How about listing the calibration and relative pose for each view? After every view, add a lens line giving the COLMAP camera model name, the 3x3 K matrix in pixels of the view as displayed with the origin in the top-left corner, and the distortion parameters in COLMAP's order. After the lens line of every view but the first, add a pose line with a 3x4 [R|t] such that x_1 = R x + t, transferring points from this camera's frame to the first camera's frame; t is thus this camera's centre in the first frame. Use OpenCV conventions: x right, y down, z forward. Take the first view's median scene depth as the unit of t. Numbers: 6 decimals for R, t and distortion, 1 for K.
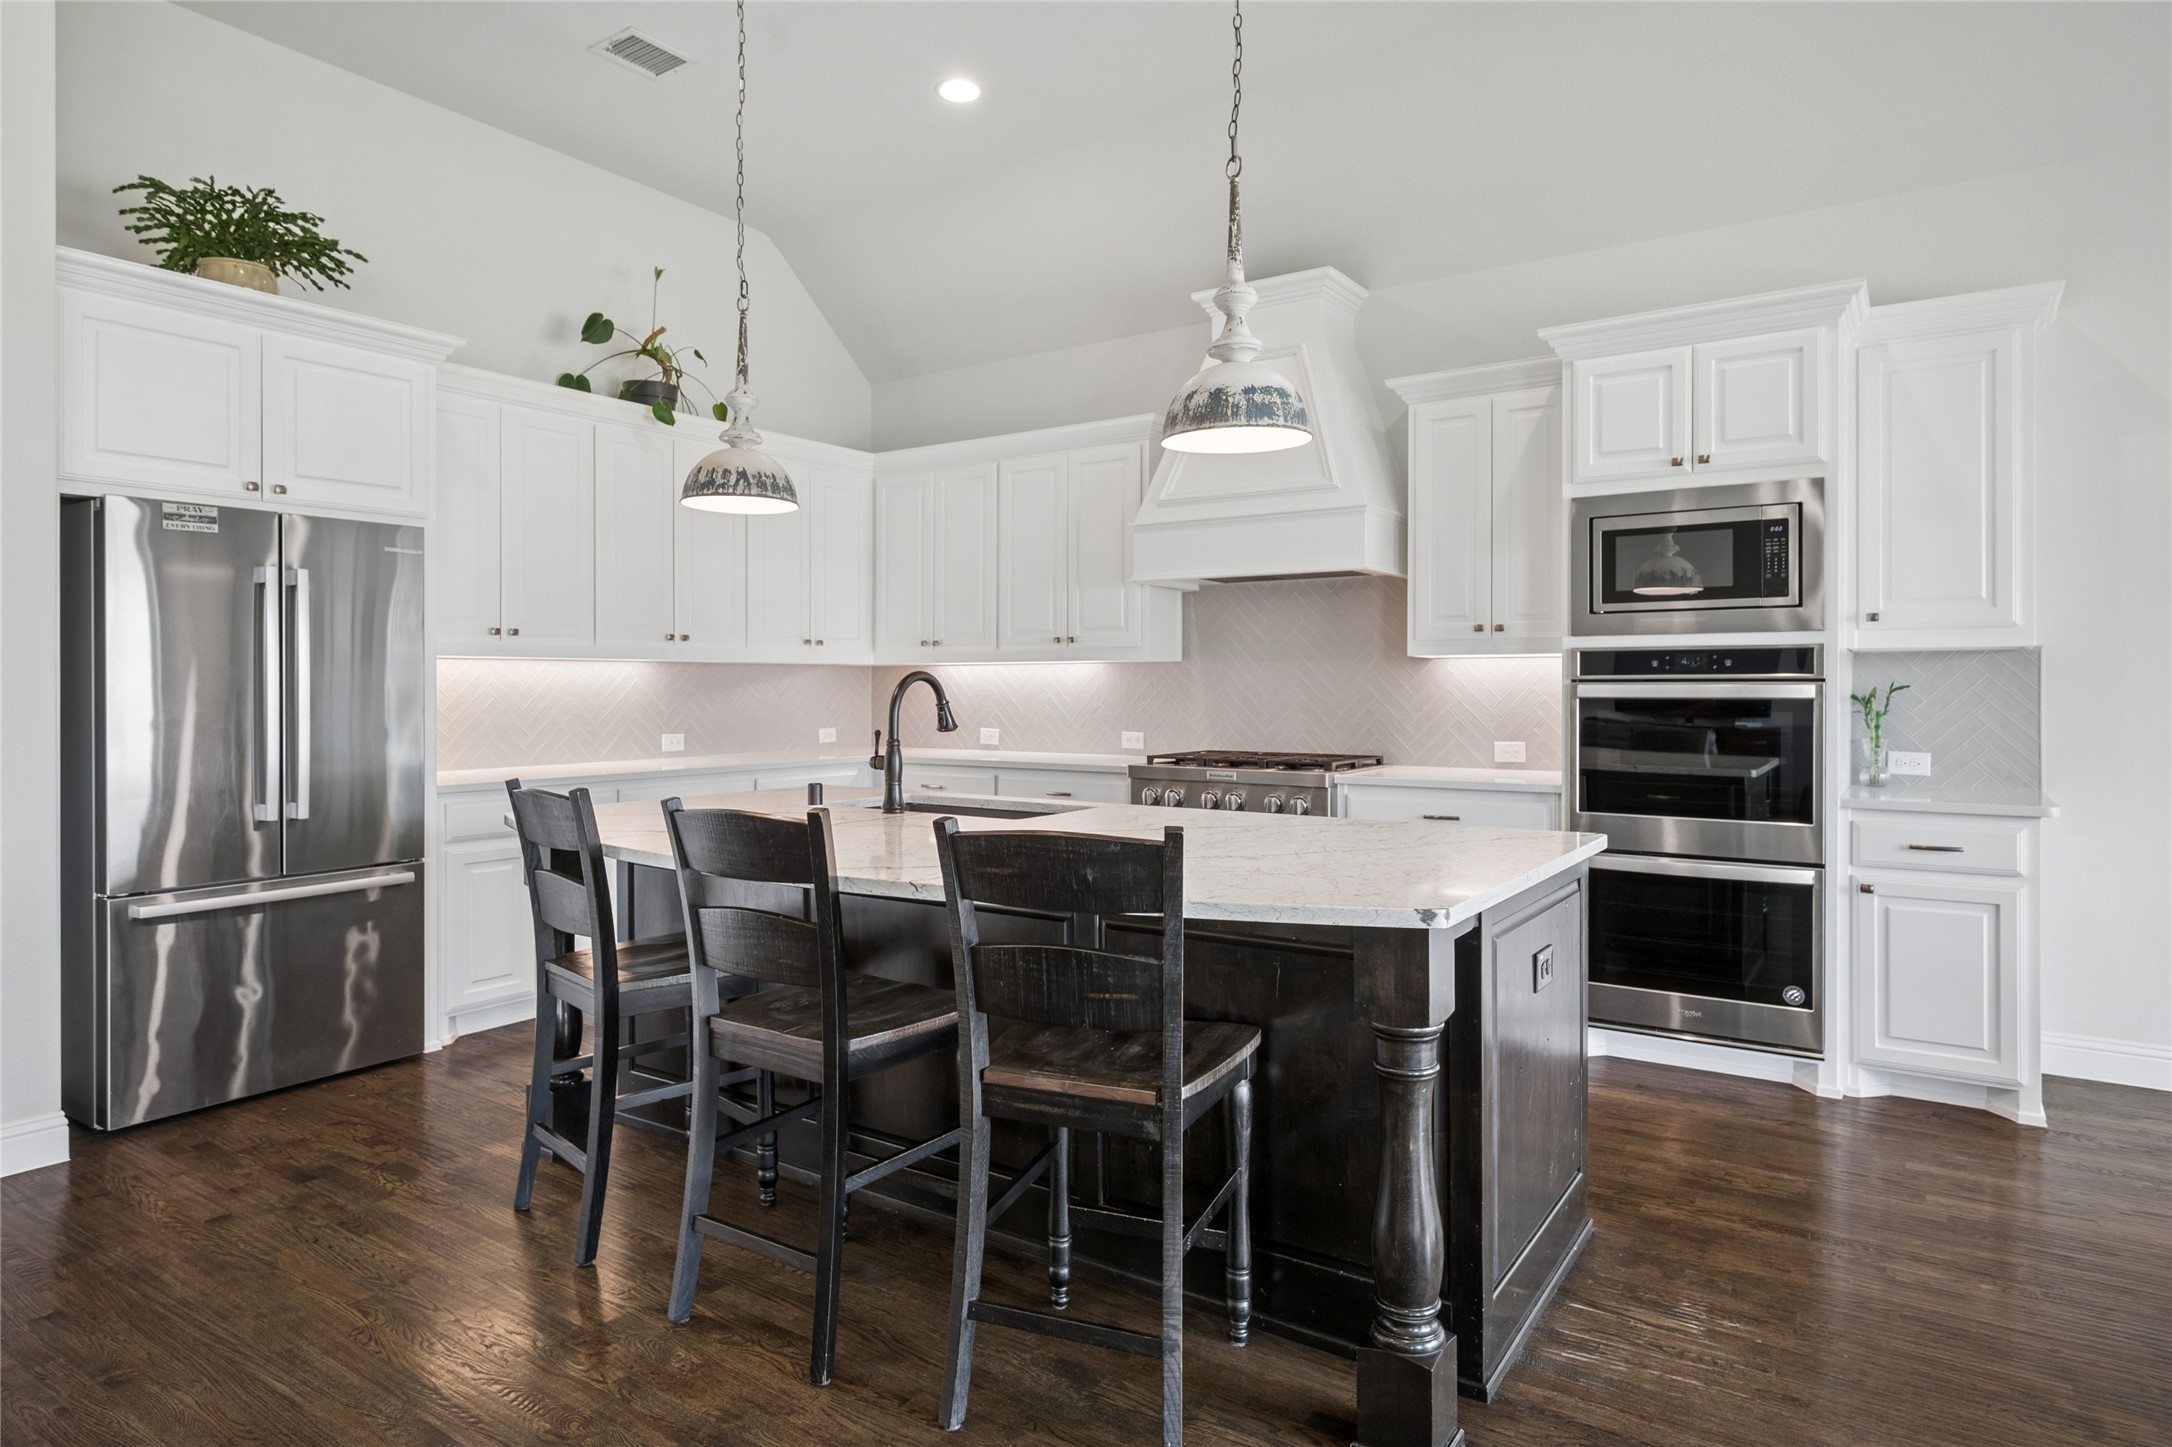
lens RADIAL K [[1252.7, 0, 1094.9], [0, 1252.7, 685.4], [0, 0, 1]] dist [0.000159, 0.000272]
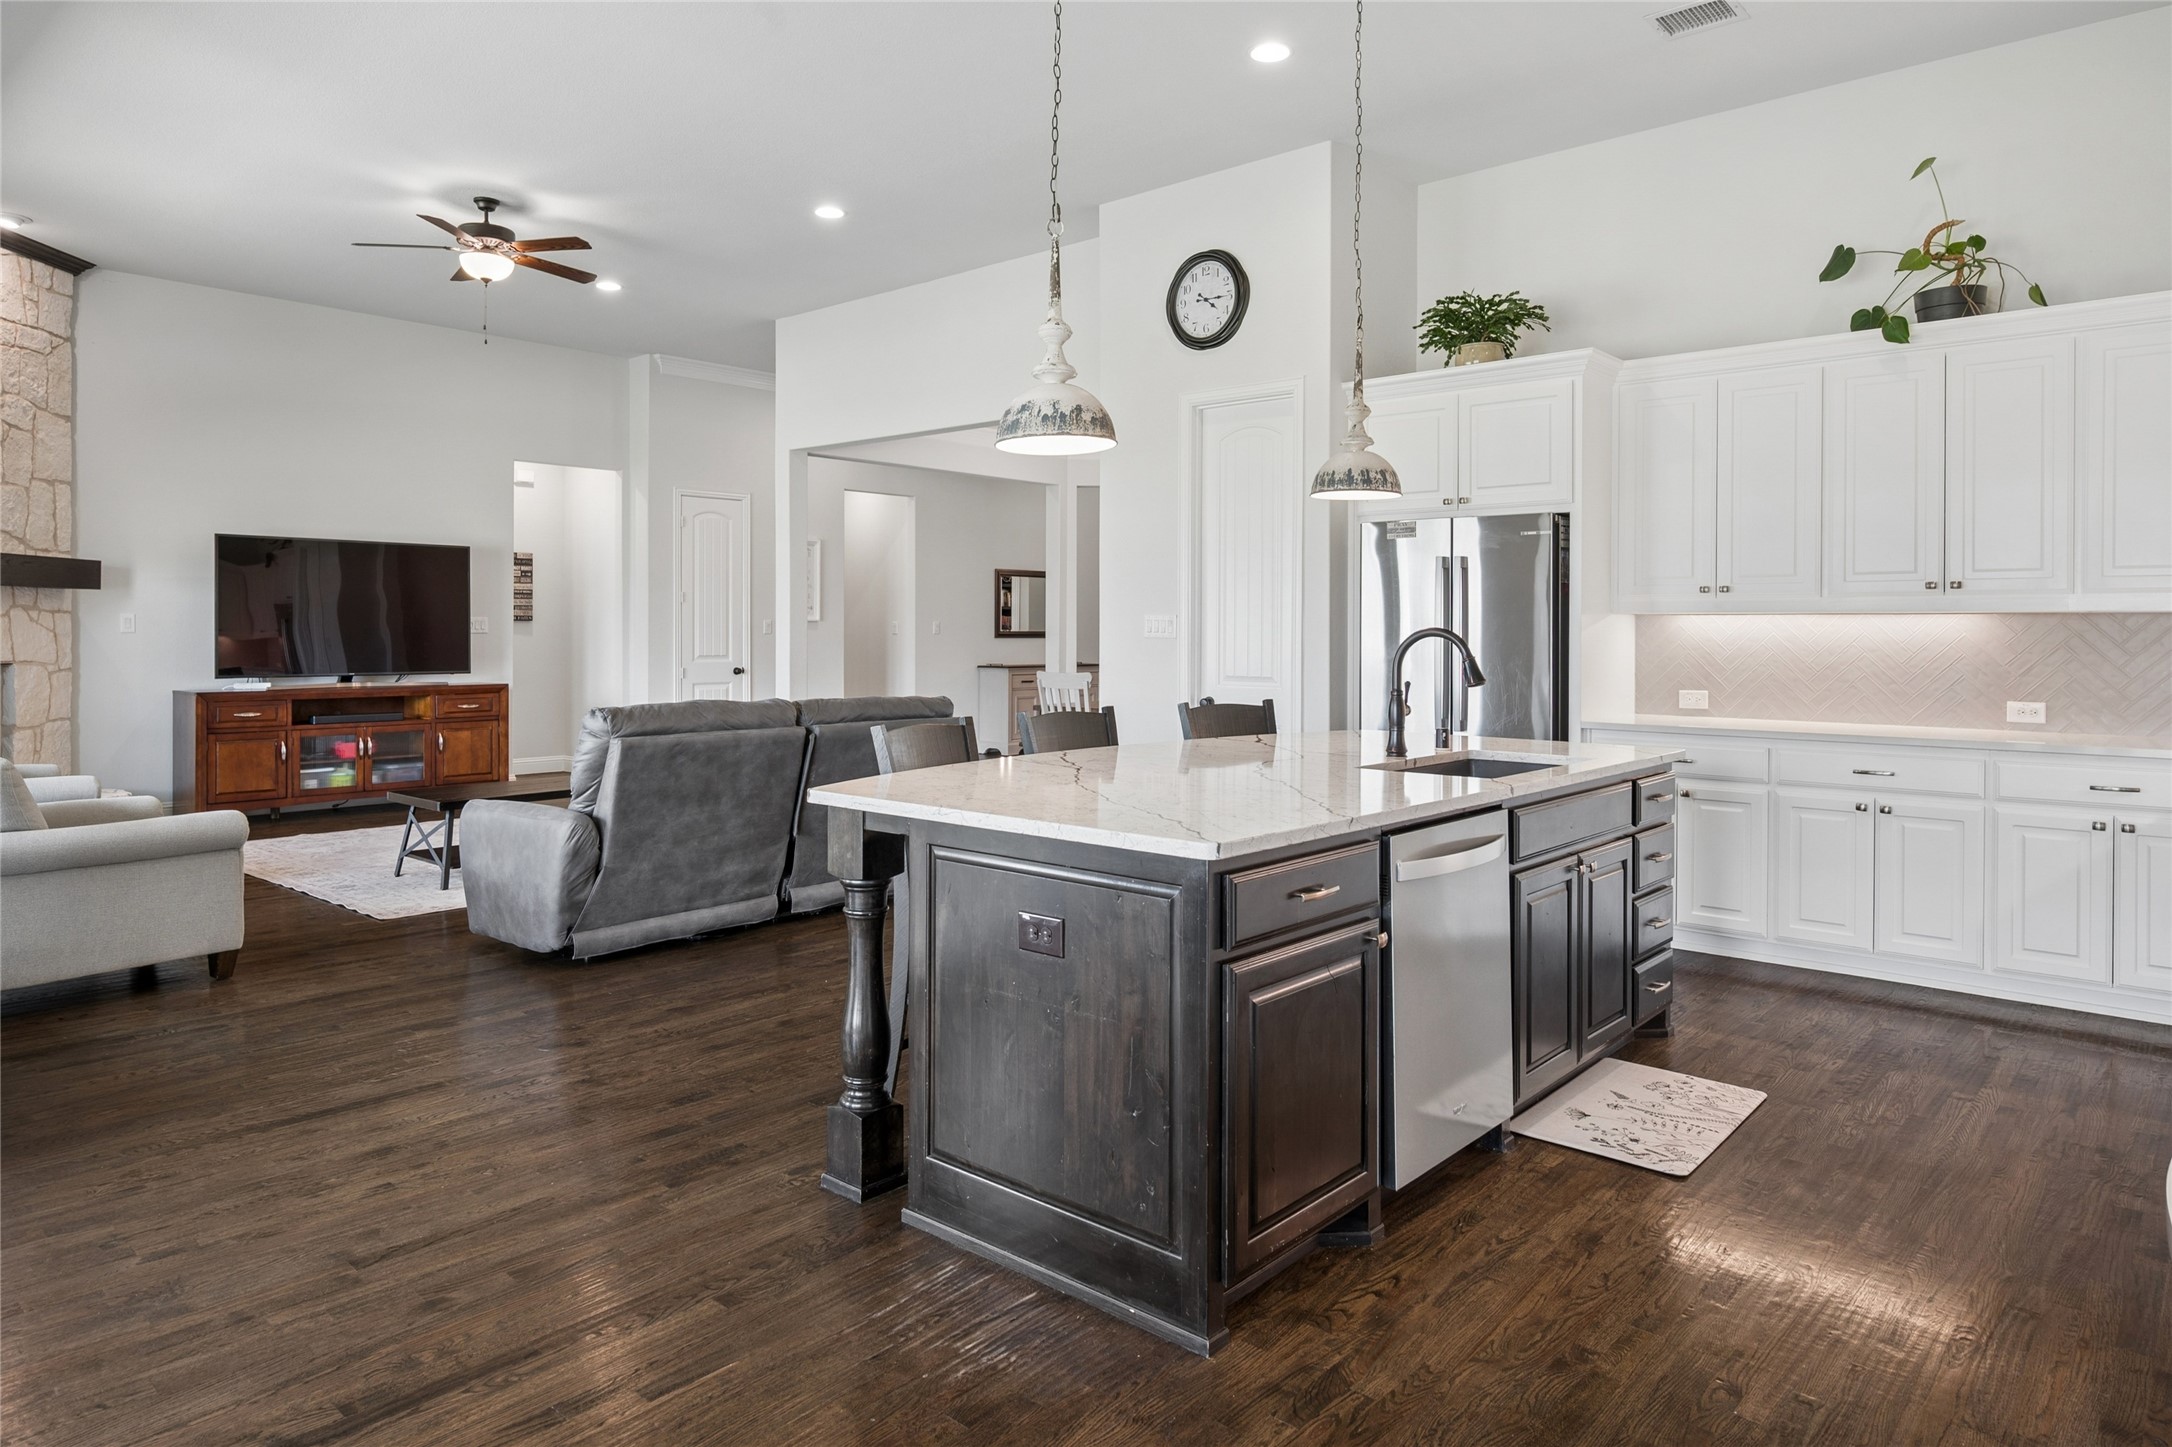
lens RADIAL K [[1320.9, 0, 1073.7], [0, 1320.9, 632.3], [0, 0, 1]] dist [0.000792, 0.000108]
pose [[-0.136412, 0.002814, -0.990648, 0.894870], [-0.005555, 0.999978, 0.003605, -0.008732], [0.990637, 0.005995, -0.136394, 0.758536]]
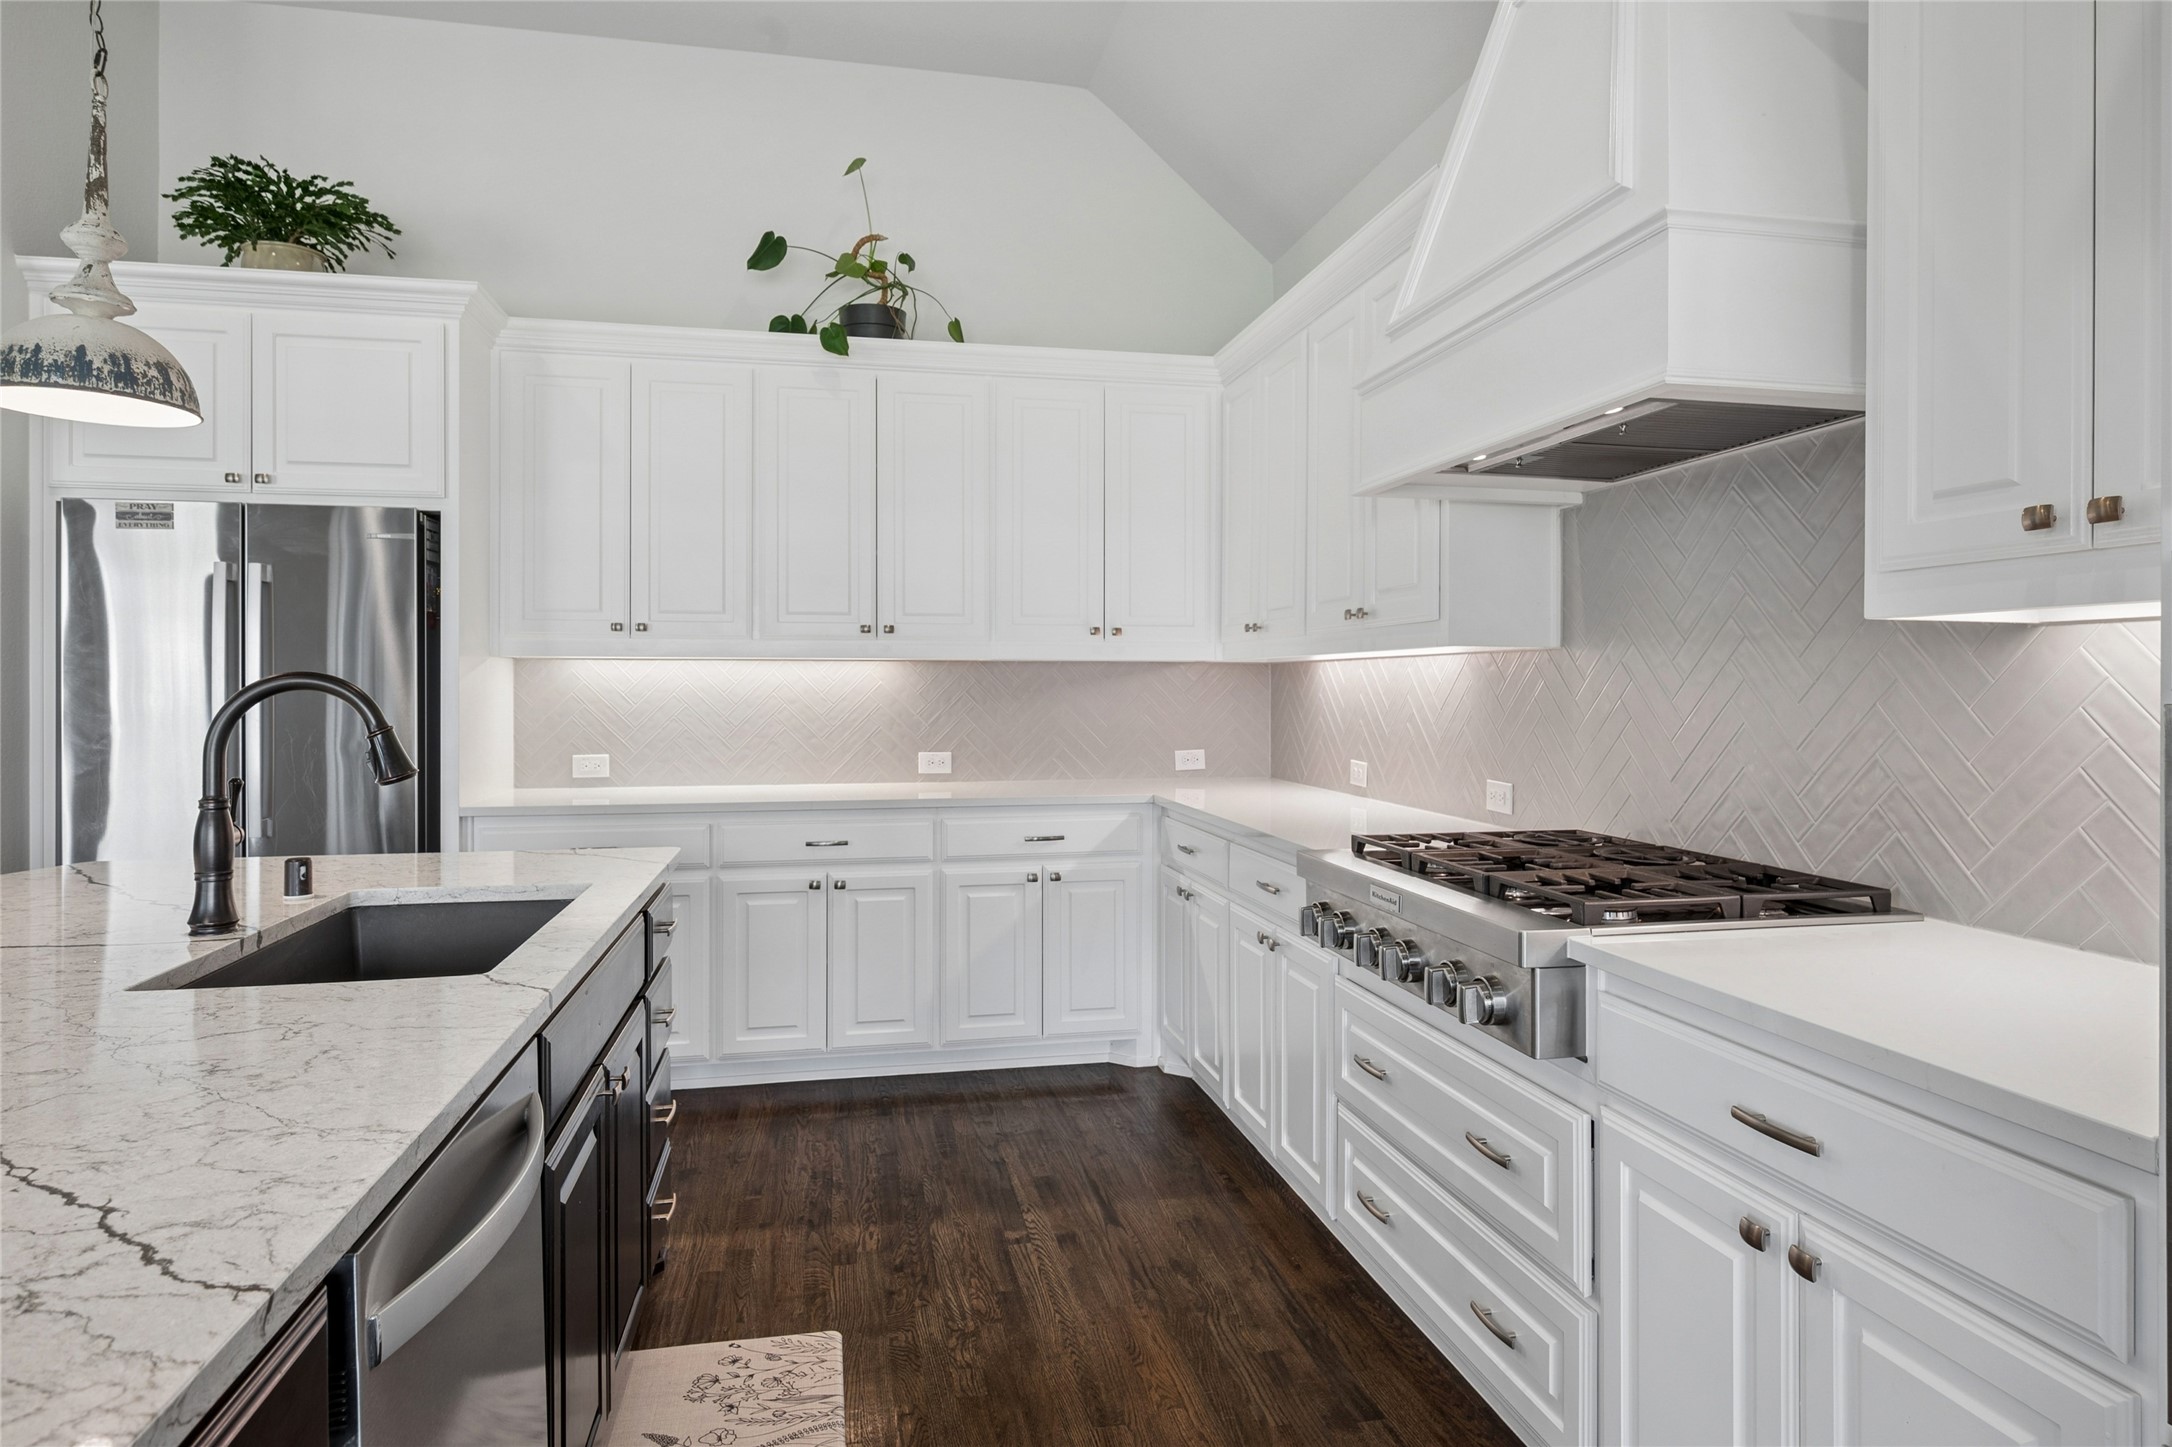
lens RADIAL K [[1252.7, 0, 1094.9], [0, 1252.7, 685.4], [0, 0, 1]] dist [0.000159, 0.000272]
pose [[0.716363, 0.002567, -0.697723, 0.430371], [-0.002499, 0.999996, 0.001114, -0.006331], [0.697723, 0.000946, 0.716367, 0.758496]]
